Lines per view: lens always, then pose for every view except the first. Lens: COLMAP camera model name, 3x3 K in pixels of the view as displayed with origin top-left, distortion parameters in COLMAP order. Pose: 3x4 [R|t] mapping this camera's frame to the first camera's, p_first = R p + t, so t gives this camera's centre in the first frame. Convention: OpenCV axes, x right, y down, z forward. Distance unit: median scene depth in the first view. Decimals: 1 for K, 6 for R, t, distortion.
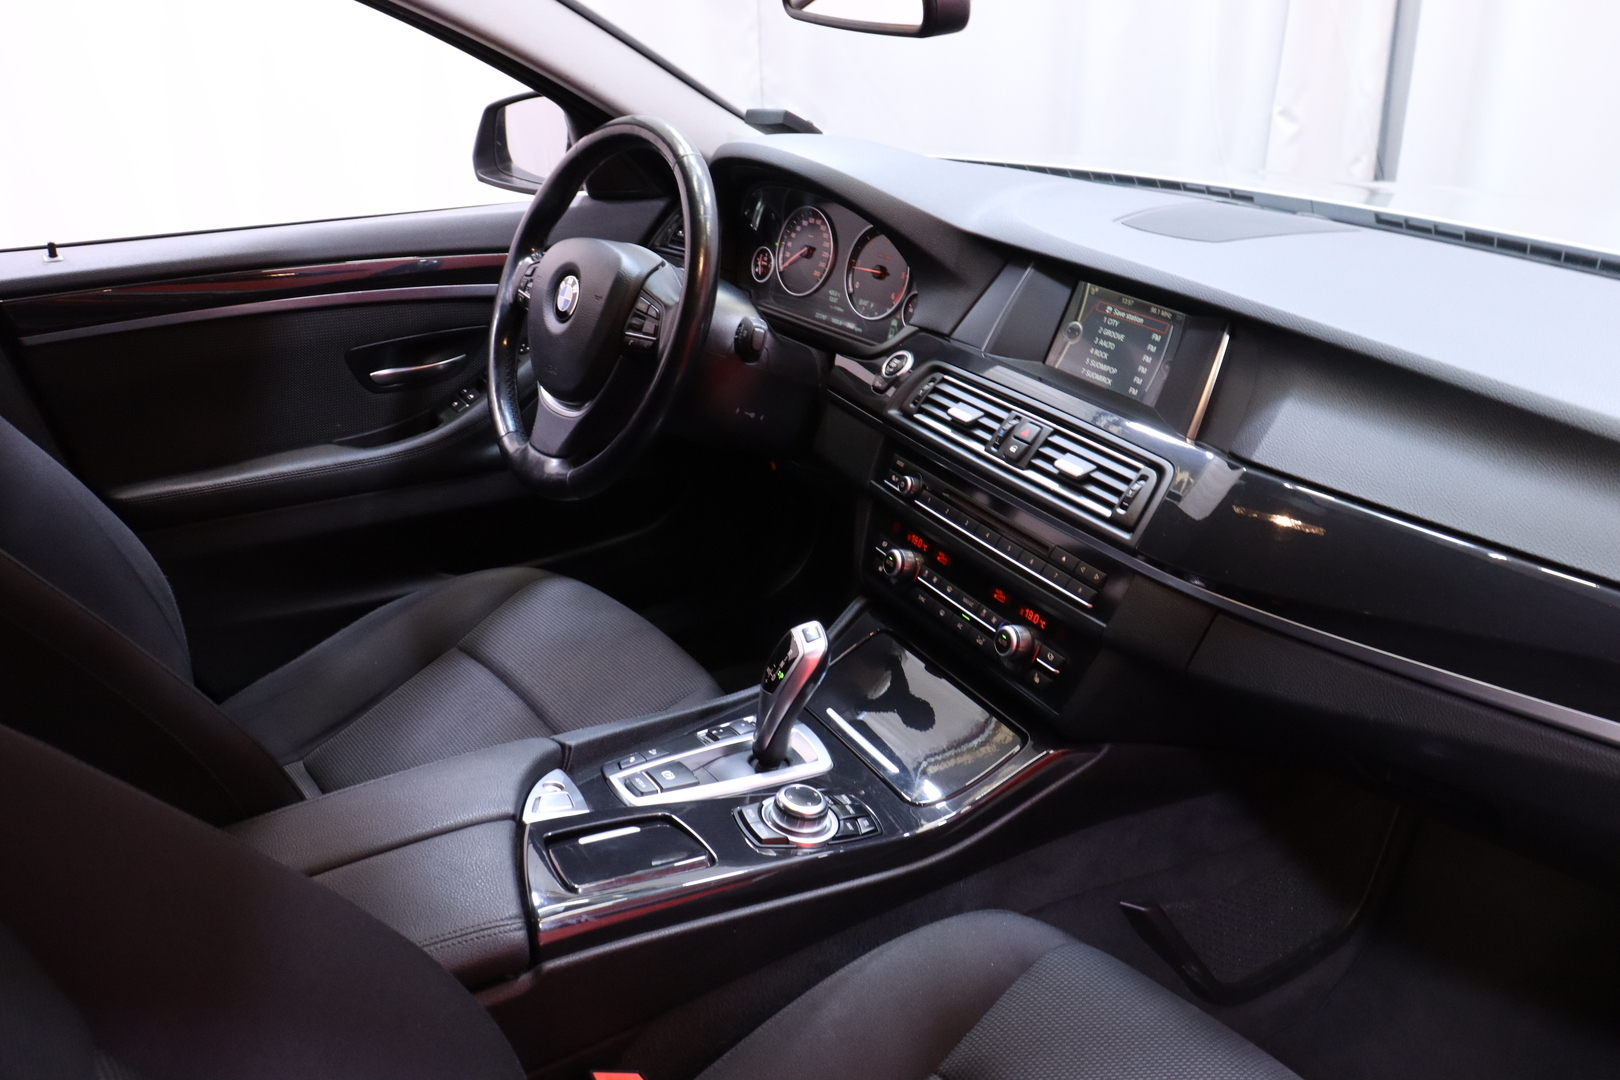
lens RADIAL K [[1351.7, 0, 808.9], [0, 1351.7, 542.8], [0, 0, 1]] dist [-0.073259, -0.001763]
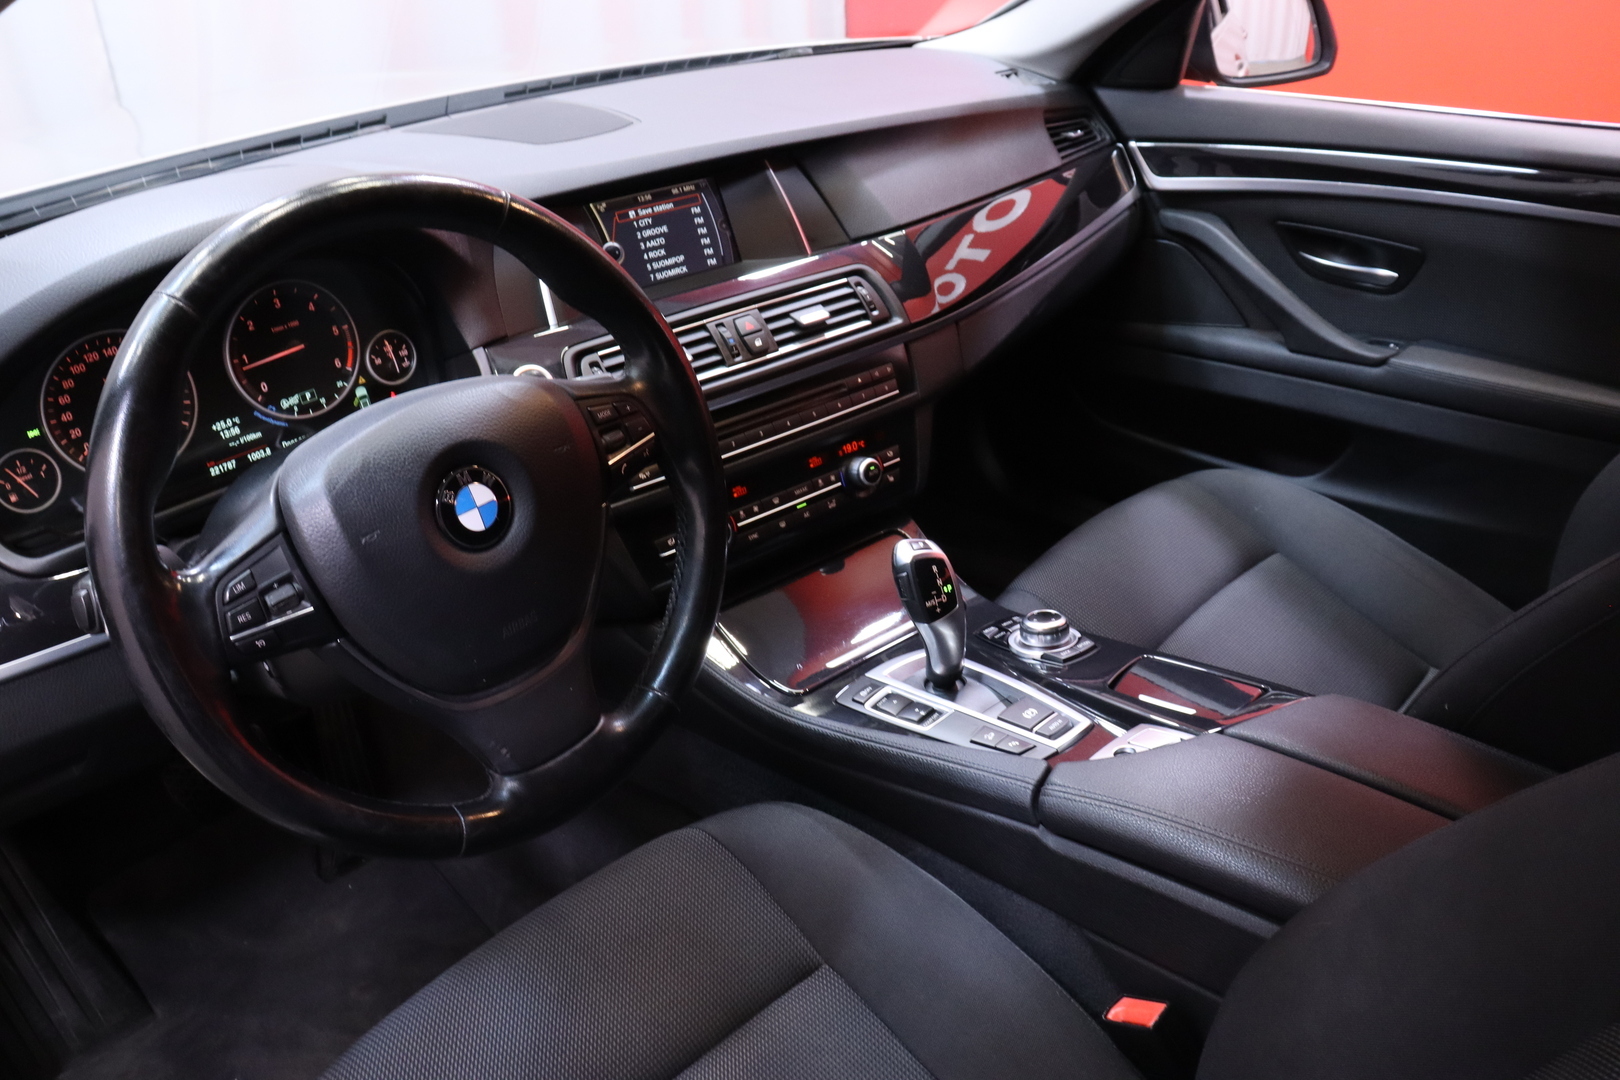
lens RADIAL K [[1351.7, 0, 809.2], [0, 1351.7, 537.4], [0, 0, 1]] dist [-0.073259, -0.001763]
pose [[-0.198613, -0.473464, 0.858129, -0.797638], [0.417053, 0.751515, 0.511167, -0.460736], [-0.886916, 0.459409, 0.048199, 0.966152]]
